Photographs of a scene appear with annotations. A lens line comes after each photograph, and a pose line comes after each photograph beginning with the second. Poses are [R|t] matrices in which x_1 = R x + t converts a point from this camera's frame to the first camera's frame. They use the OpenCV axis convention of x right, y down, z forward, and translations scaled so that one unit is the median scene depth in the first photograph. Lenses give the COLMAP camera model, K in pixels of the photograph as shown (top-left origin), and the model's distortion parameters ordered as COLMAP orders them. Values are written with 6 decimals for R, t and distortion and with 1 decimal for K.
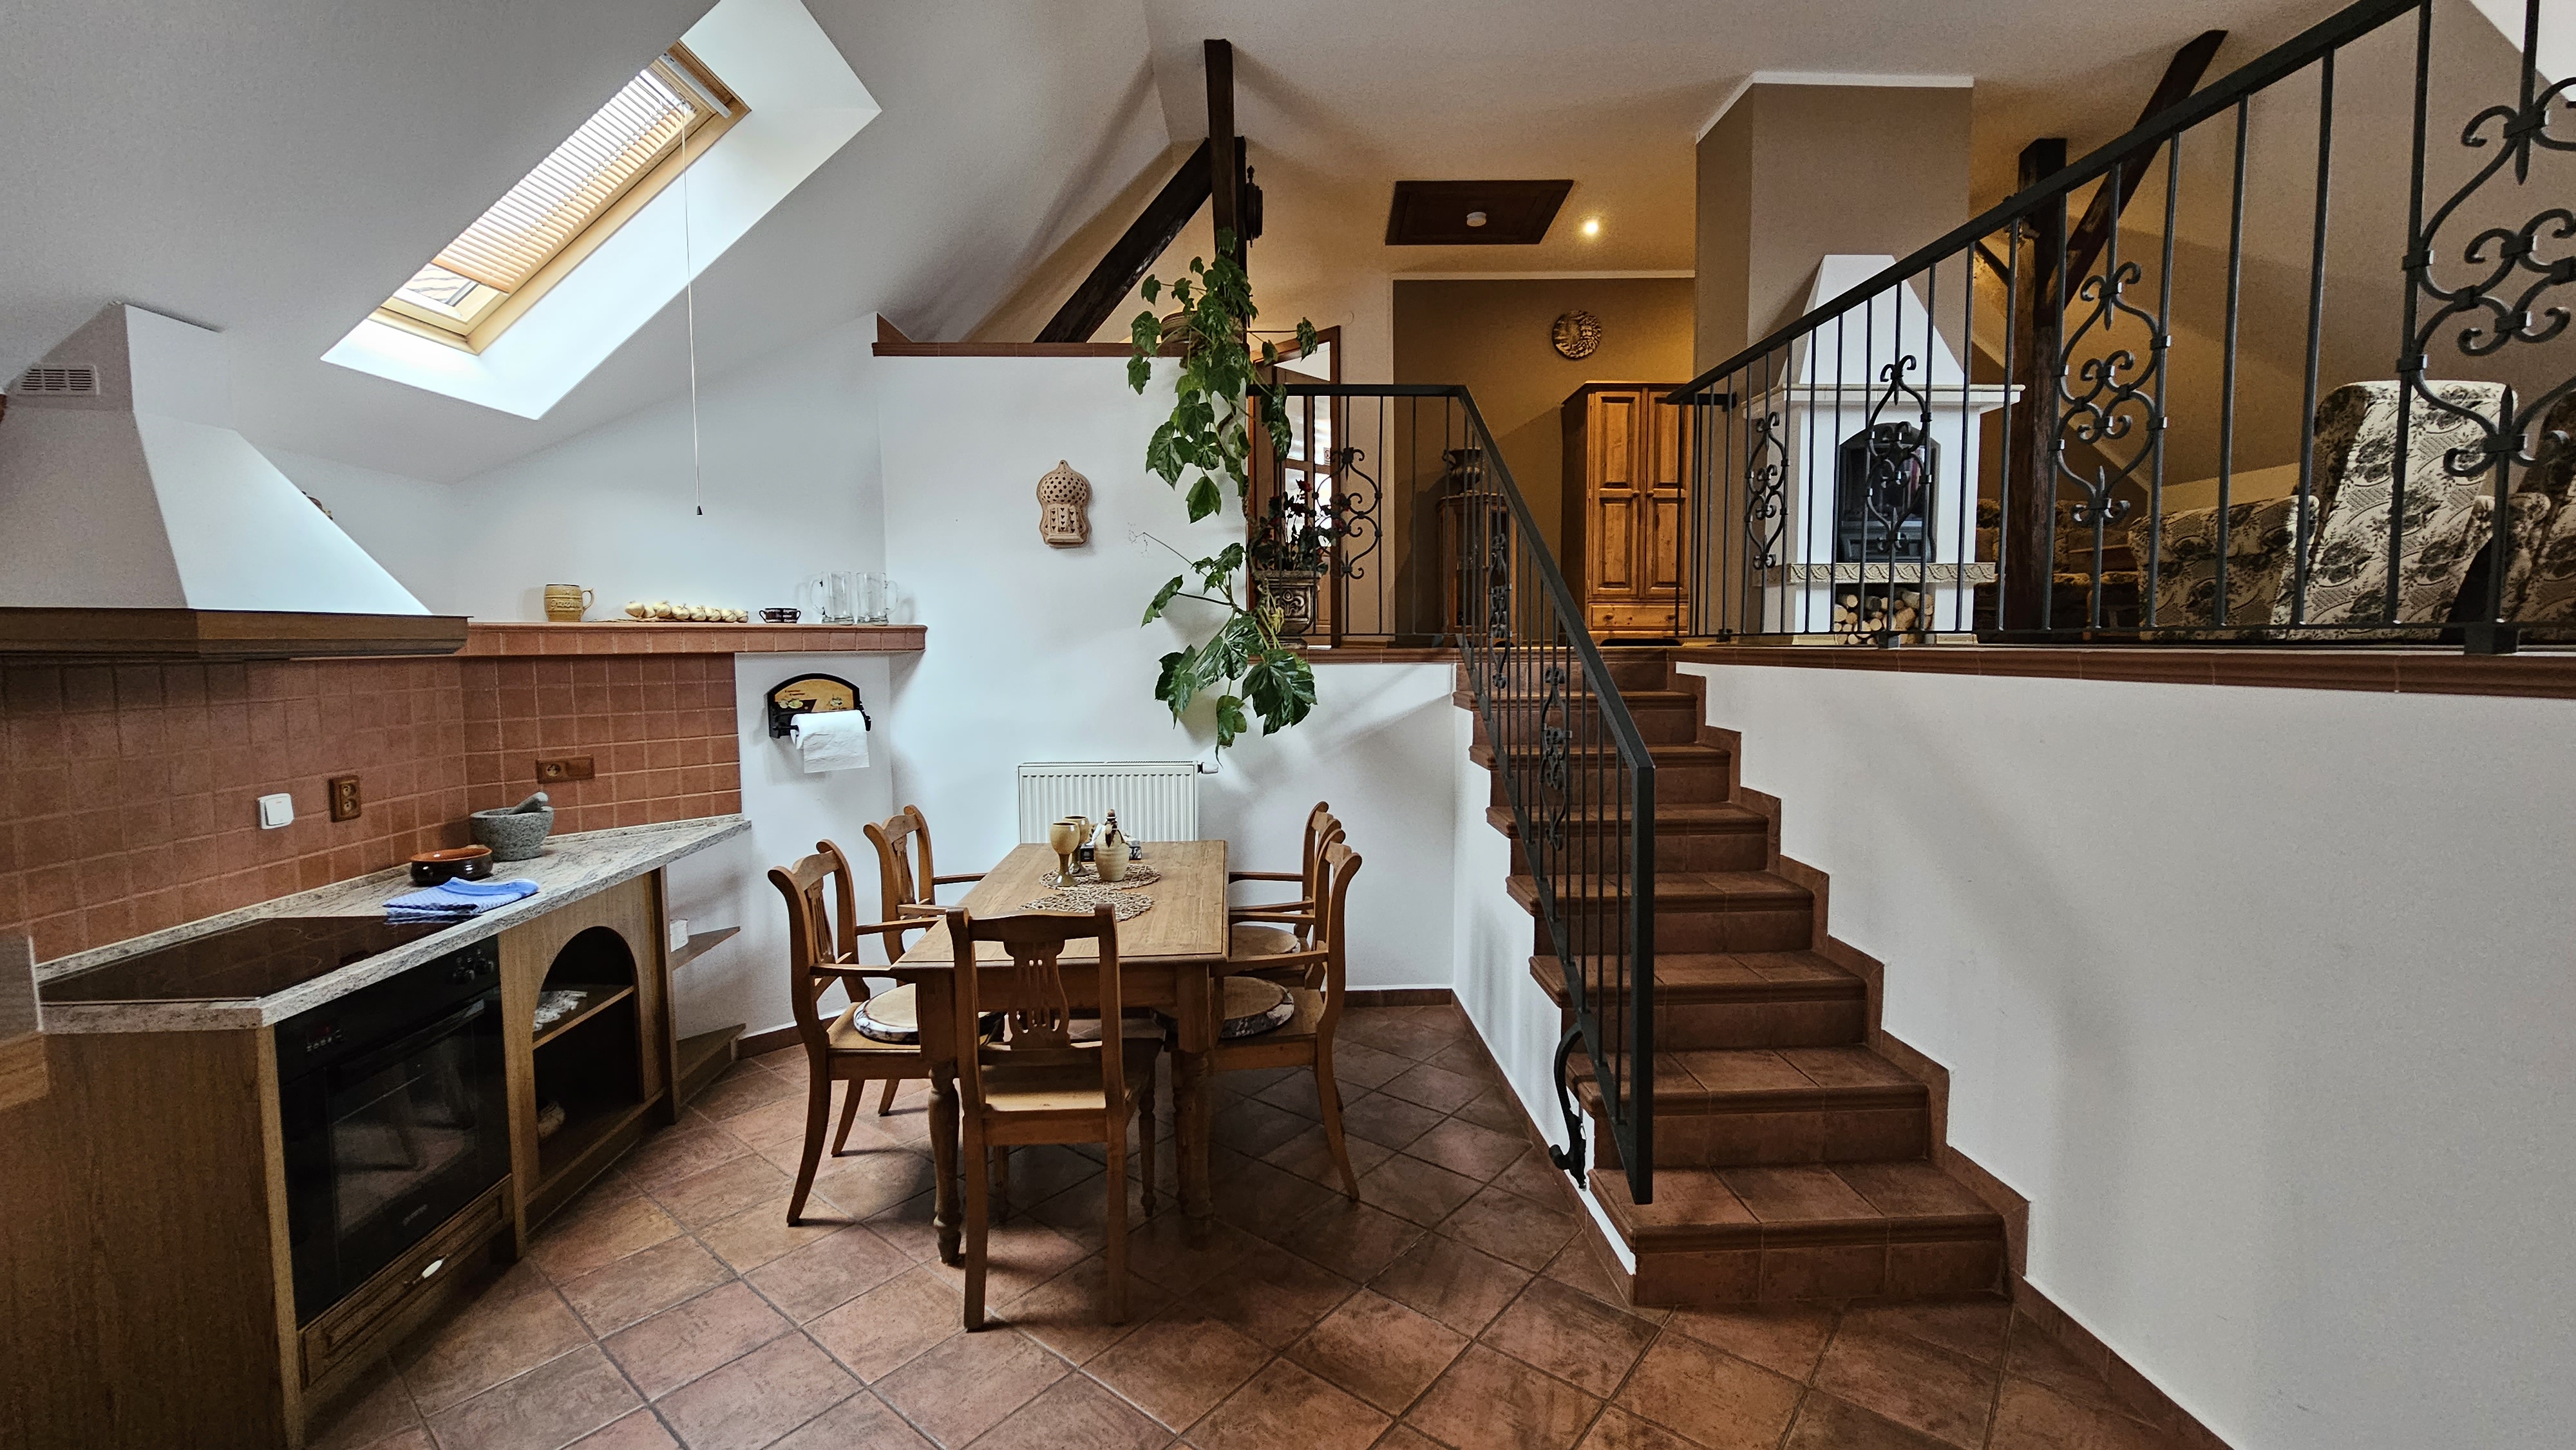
lens RADIAL K [[1067.4, 0, 1287.4], [0, 1067.4, 718.0], [0, 0, 1]] dist [-0.000820, -0.000040]
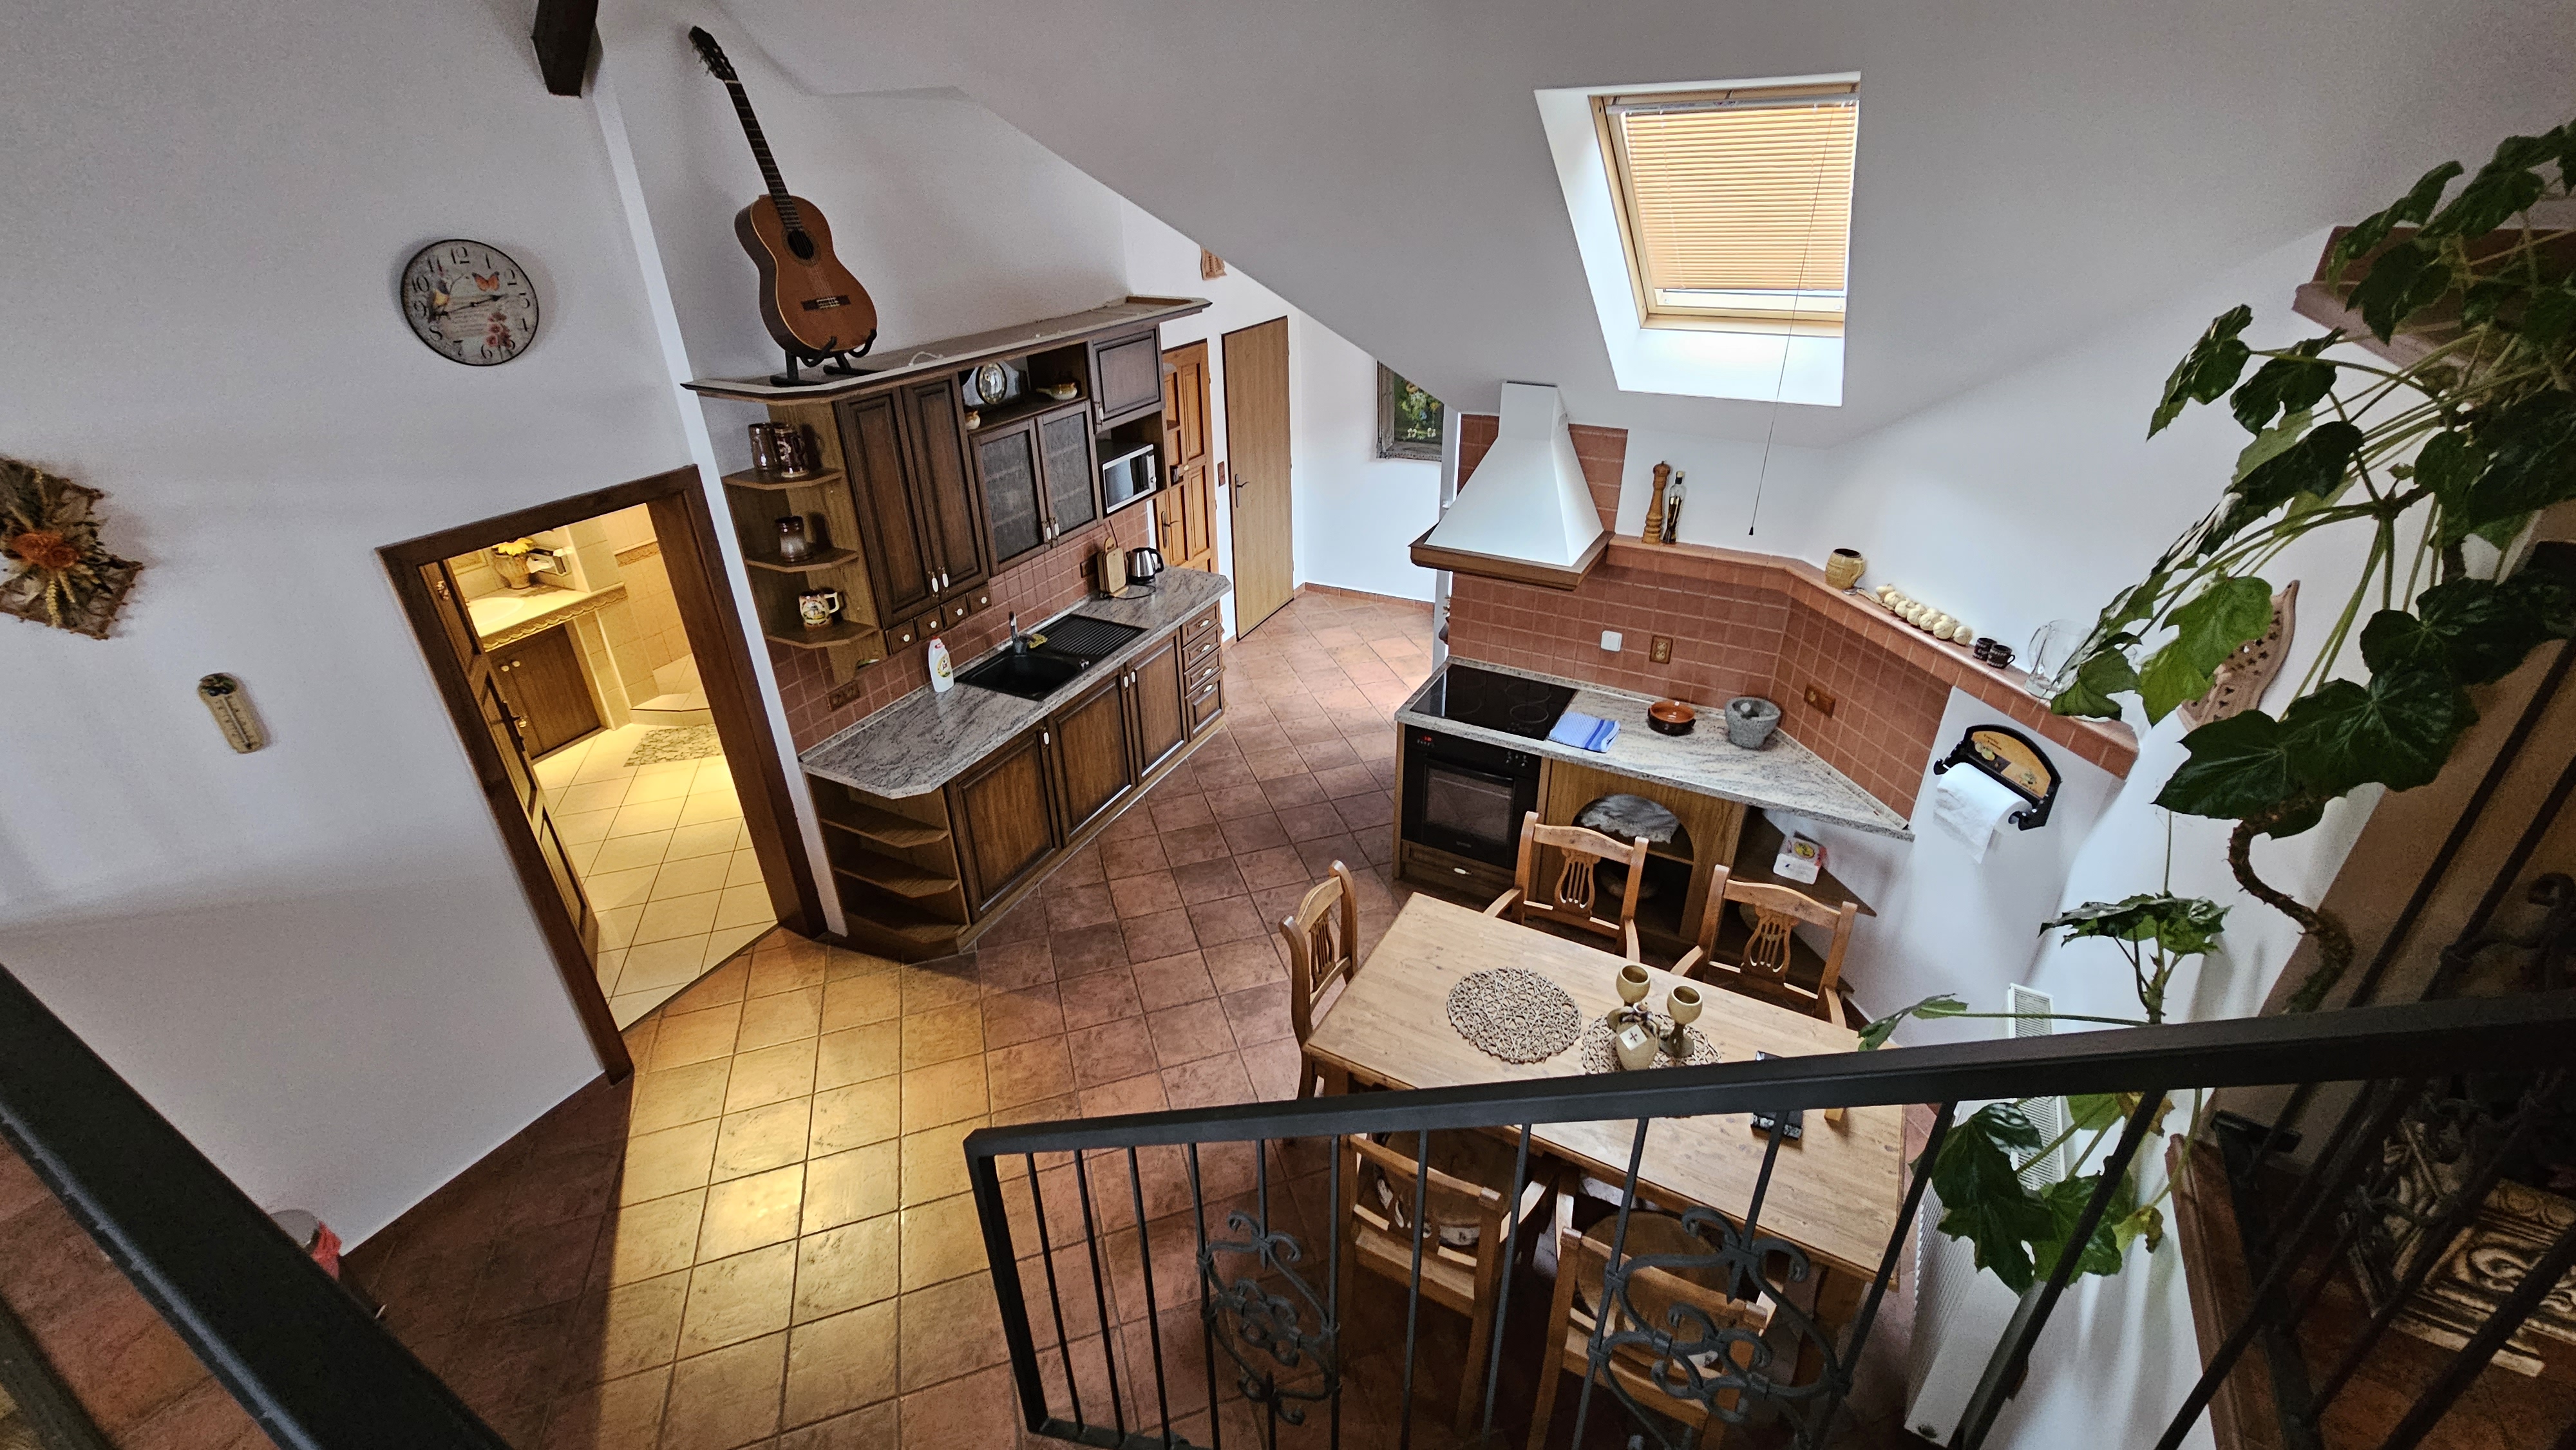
lens RADIAL K [[1067.4, 0, 1283.0], [0, 1067.4, 716.9], [0, 0, 1]] dist [-0.000820, -0.000040]
pose [[-0.517044, 0.426589, -0.742083, 0.468915], [-0.036874, 0.855055, 0.517224, -0.488201], [0.855164, 0.294791, -0.426371, 0.949789]]
